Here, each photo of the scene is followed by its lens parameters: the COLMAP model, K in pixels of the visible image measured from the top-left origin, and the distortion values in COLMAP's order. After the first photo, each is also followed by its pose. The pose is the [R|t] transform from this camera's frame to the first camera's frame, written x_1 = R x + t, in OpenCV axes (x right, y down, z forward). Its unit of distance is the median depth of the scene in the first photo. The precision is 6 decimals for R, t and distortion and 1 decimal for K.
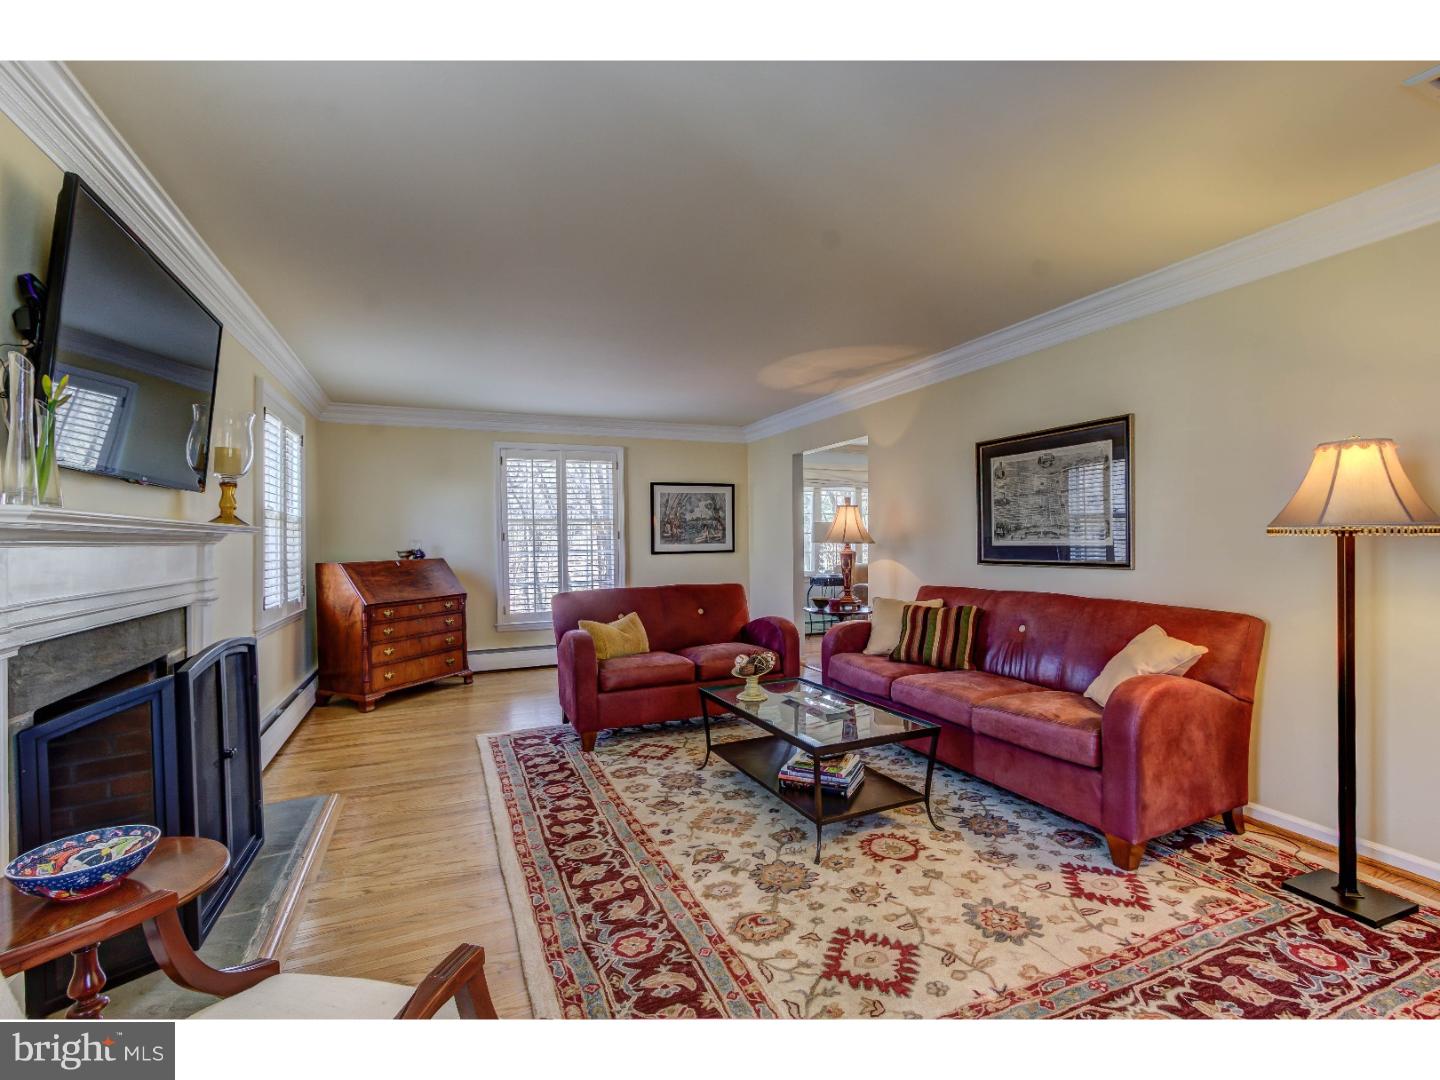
lens RADIAL K [[652.1, 0, 721.6], [0, 652.1, 550.9], [0, 0, 1]] dist [-0.003032, 0.005205]
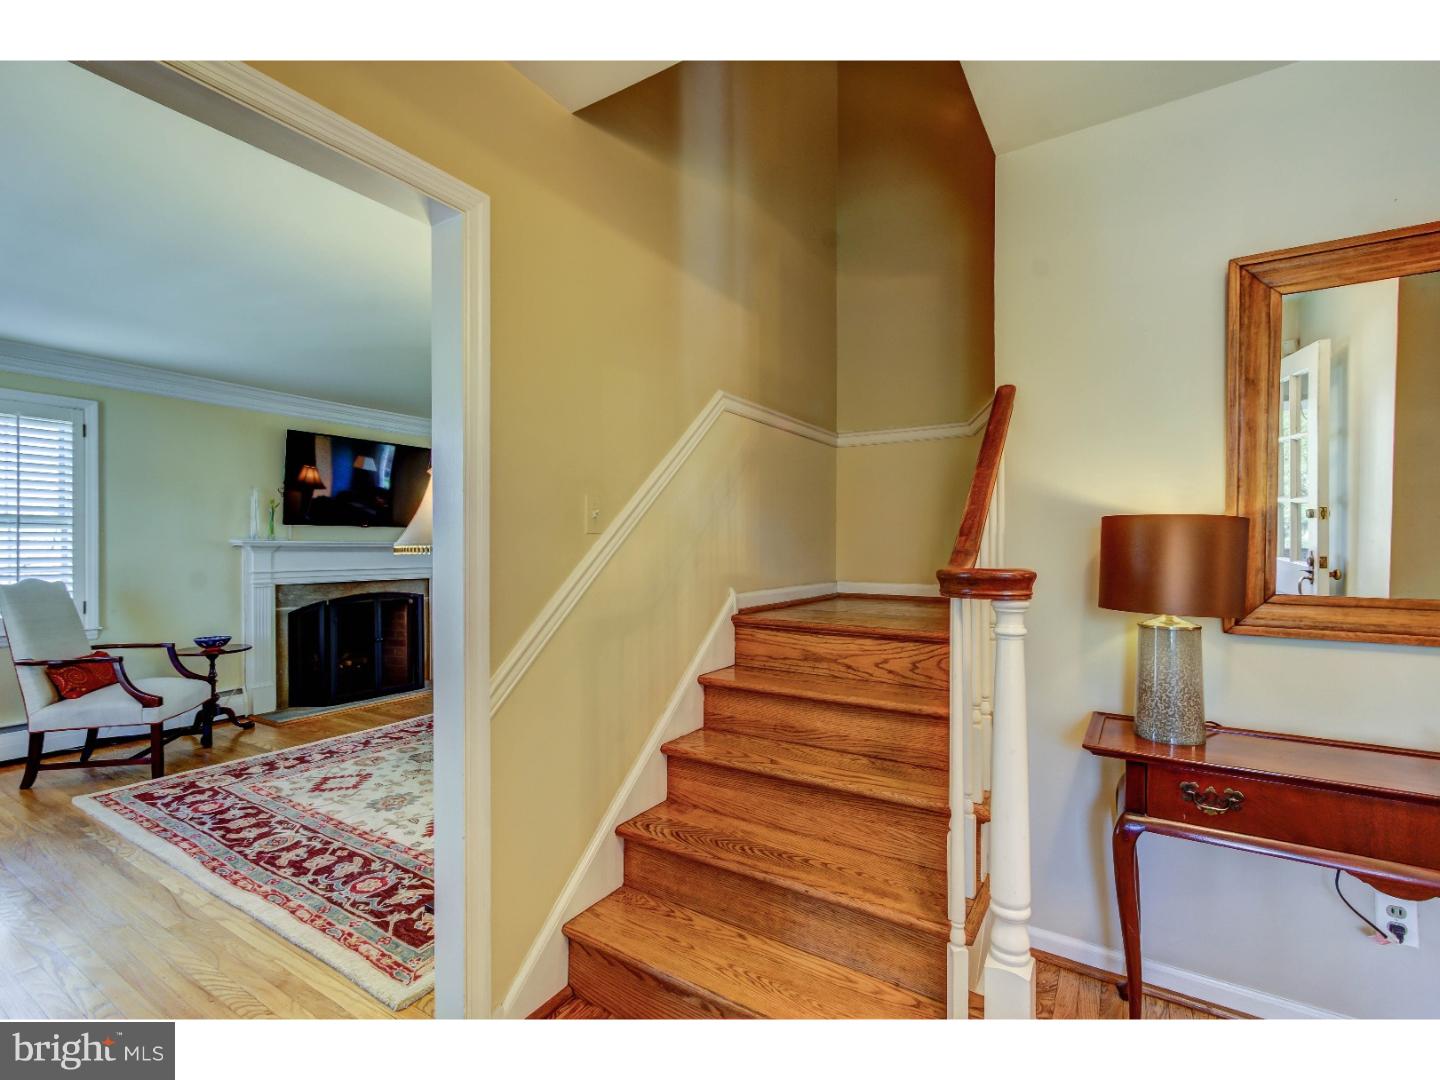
lens RADIAL K [[652.1, 0, 713.0], [0, 652.1, 549.6], [0, 0, 1]] dist [-0.003032, 0.005205]
pose [[0.556227, 0.005968, -0.831009, 2.266732], [-0.004047, 0.999982, 0.004473, -0.040128], [0.831021, 0.000875, 0.556241, 0.824441]]
